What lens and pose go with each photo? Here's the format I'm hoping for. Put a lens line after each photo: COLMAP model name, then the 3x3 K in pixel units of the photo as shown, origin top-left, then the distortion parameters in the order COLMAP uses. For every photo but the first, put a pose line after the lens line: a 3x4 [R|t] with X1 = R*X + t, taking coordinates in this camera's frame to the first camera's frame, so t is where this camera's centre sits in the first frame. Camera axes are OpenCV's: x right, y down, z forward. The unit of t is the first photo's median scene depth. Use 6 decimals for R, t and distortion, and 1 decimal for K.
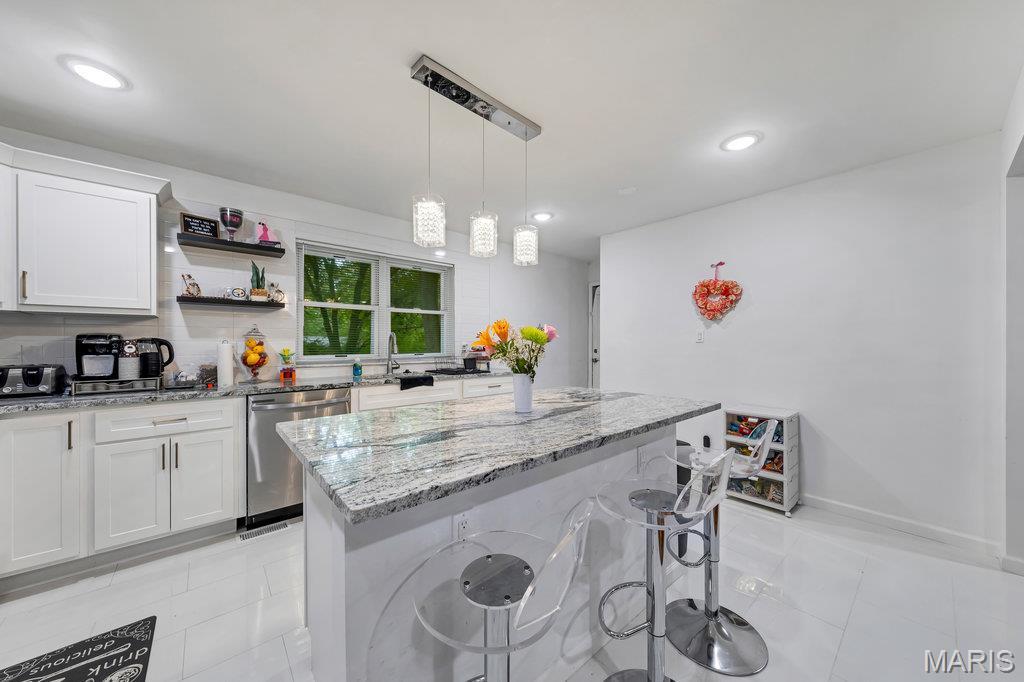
lens RADIAL K [[366.9, 0, 512.0], [0, 366.9, 341.0], [0, 0, 1]] dist [0.000144, -0.000018]
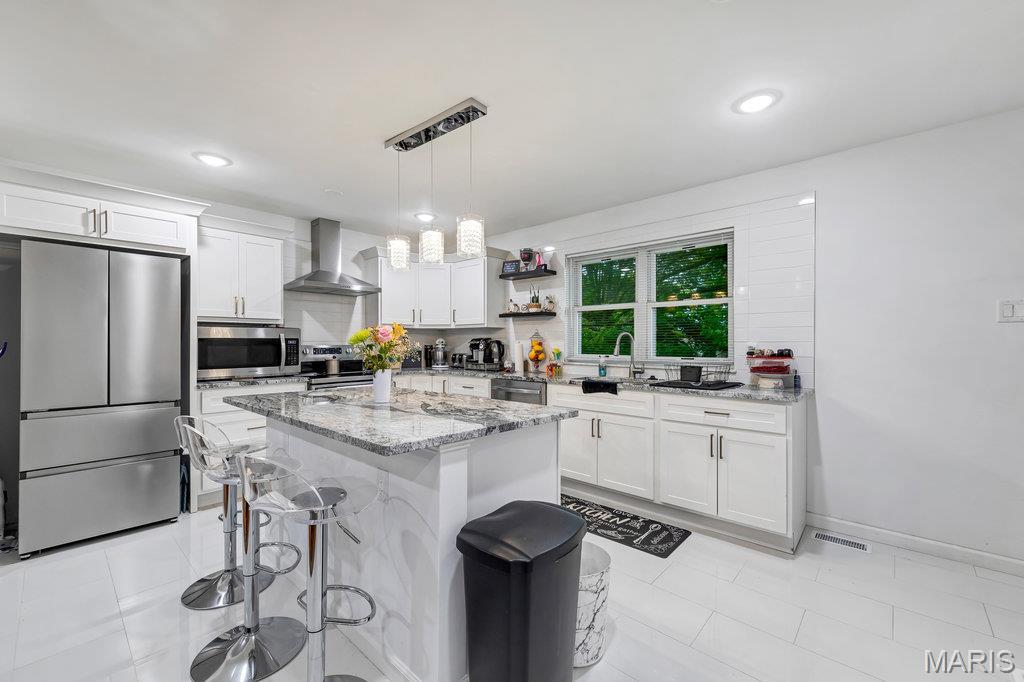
lens RADIAL K [[409.8, 0, 512.0], [0, 409.8, 341.0], [0, 0, 1]] dist [-0.001173, -0.000152]
pose [[0.112503, -0.008061, -0.993619, 0.701484], [0.000541, 0.999967, -0.008051, 0.008064], [0.993651, 0.000368, 0.112503, 0.675712]]
